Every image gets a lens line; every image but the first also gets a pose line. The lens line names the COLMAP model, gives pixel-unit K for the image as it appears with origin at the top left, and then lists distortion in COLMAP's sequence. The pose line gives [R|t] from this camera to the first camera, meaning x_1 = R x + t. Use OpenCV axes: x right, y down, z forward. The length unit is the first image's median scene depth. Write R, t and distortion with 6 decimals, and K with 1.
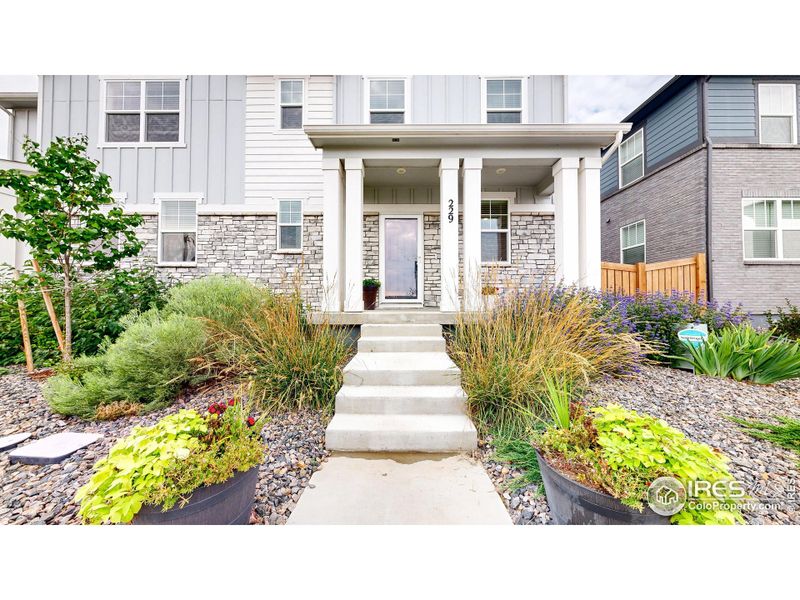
lens RADIAL K [[262.5, 0, 401.2], [0, 262.5, 300.9], [0, 0, 1]] dist [-0.000616, 0.000015]
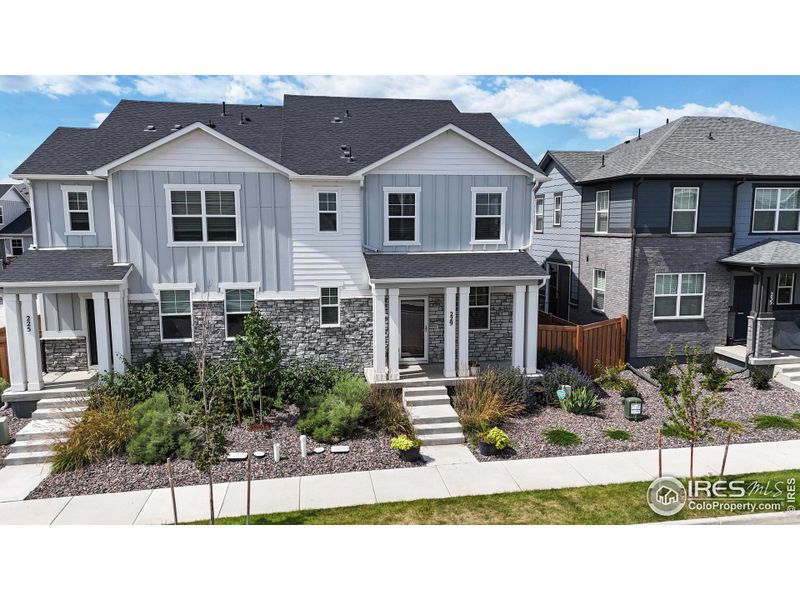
lens RADIAL K [[588.6, 0, 400.0], [0, 588.6, 300.0], [0, 0, 1]] dist [0.095867, -0.124458]
pose [[0.986551, -0.026129, 0.161351, -0.553775], [0.001022, 0.988108, 0.153760, -0.778933], [-0.163450, -0.151527, 0.974845, -1.947435]]
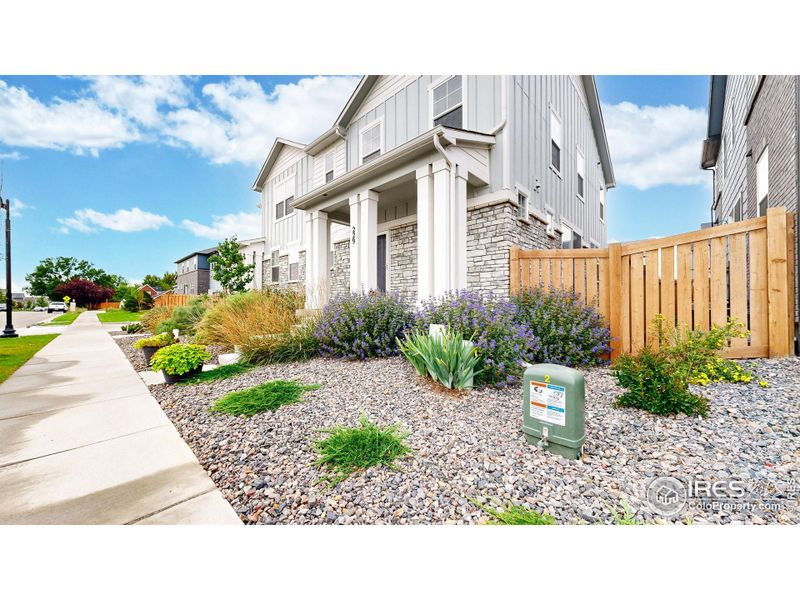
lens RADIAL K [[293.2, 0, 400.1], [0, 293.2, 301.6], [0, 0, 1]] dist [0.000437, 0.000032]
pose [[0.730026, -0.005252, -0.683399, 1.043435], [0.015355, 0.999844, 0.008718, -0.009183], [0.683247, -0.016858, 0.729993, 0.043438]]
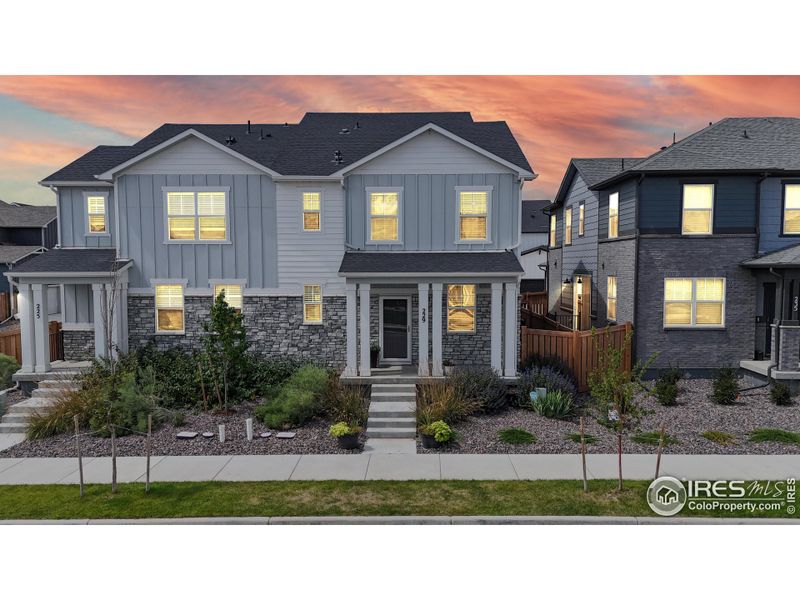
lens RADIAL K [[588.6, 0, 400.0], [0, 588.6, 300.0], [0, 0, 1]] dist [0.095867, -0.124458]
pose [[0.999847, -0.002986, -0.017233, 0.077639], [0.004458, 0.996282, 0.086042, -0.568761], [0.016912, -0.086105, 0.996142, -2.007738]]
